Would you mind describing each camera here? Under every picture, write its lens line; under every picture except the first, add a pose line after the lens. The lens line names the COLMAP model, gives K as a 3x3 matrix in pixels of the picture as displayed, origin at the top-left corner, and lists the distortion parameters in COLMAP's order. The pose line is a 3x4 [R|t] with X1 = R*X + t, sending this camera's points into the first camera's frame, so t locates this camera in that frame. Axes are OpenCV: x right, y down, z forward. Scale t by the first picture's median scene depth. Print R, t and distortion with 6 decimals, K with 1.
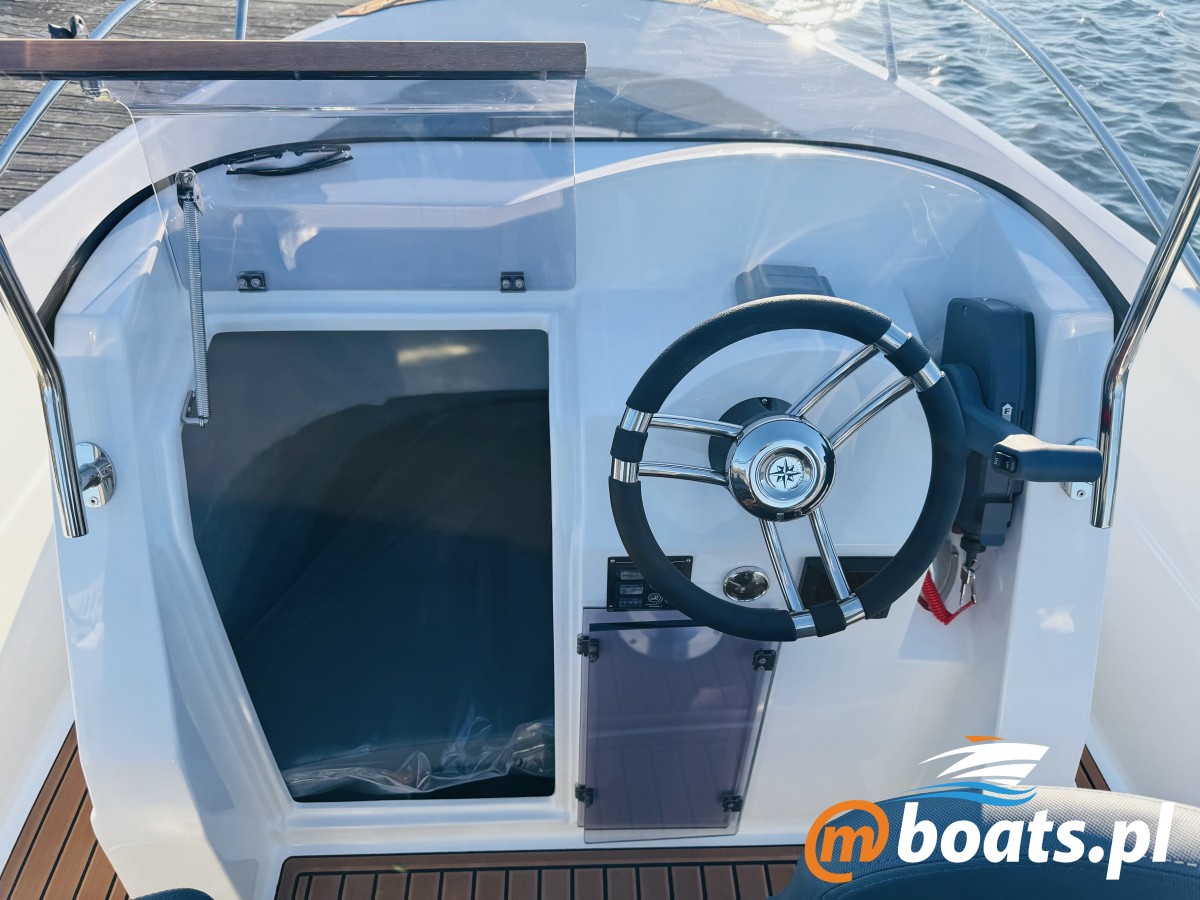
lens RADIAL K [[851.9, 0, 600.0], [0, 851.9, 450.0], [0, 0, 1]] dist [-0.001123, -0.001799]
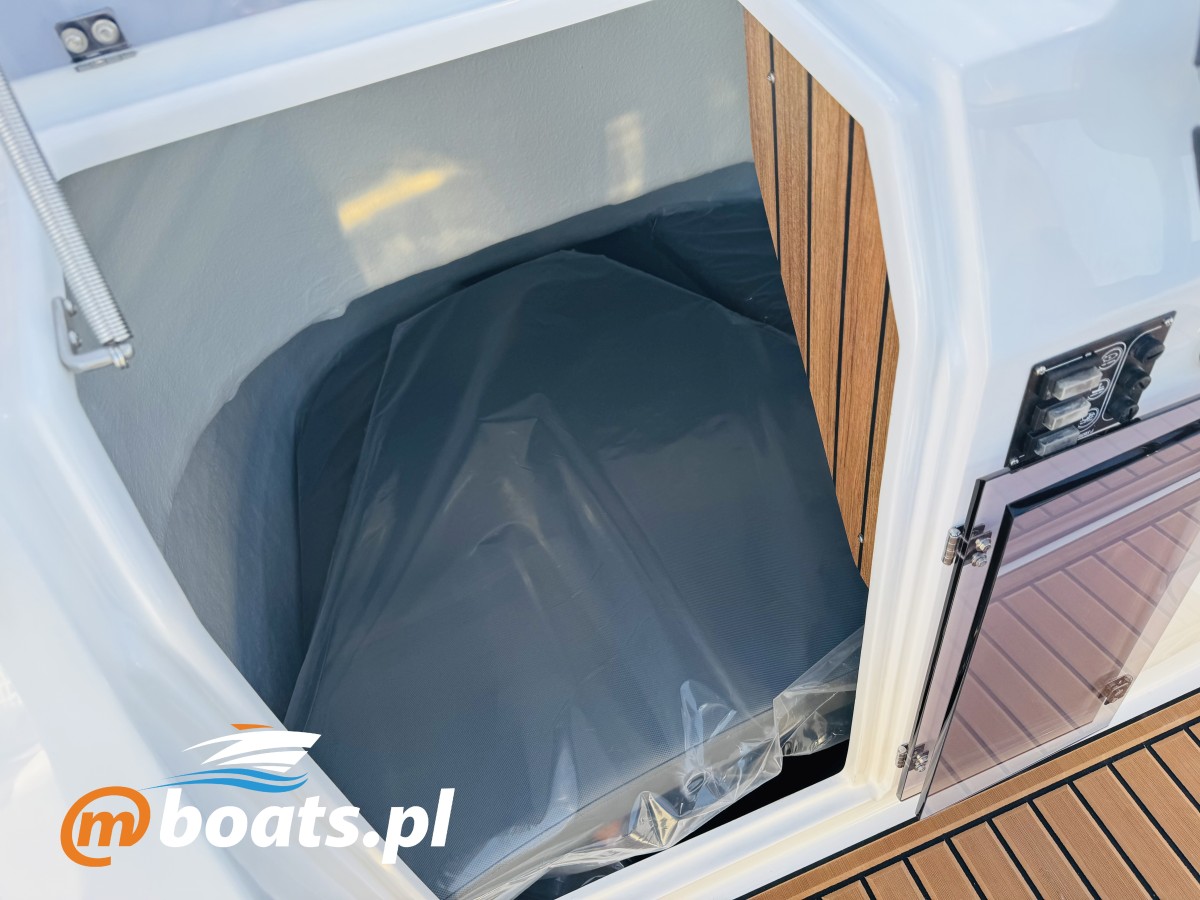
lens RADIAL K [[851.9, 0, 600.0], [0, 851.9, 450.0], [0, 0, 1]] dist [-0.001123, -0.001799]
pose [[0.940828, -0.326978, 0.089037, -0.287200], [0.312054, 0.938363, 0.148651, 0.019820], [-0.132155, -0.112071, 0.984873, 0.538030]]
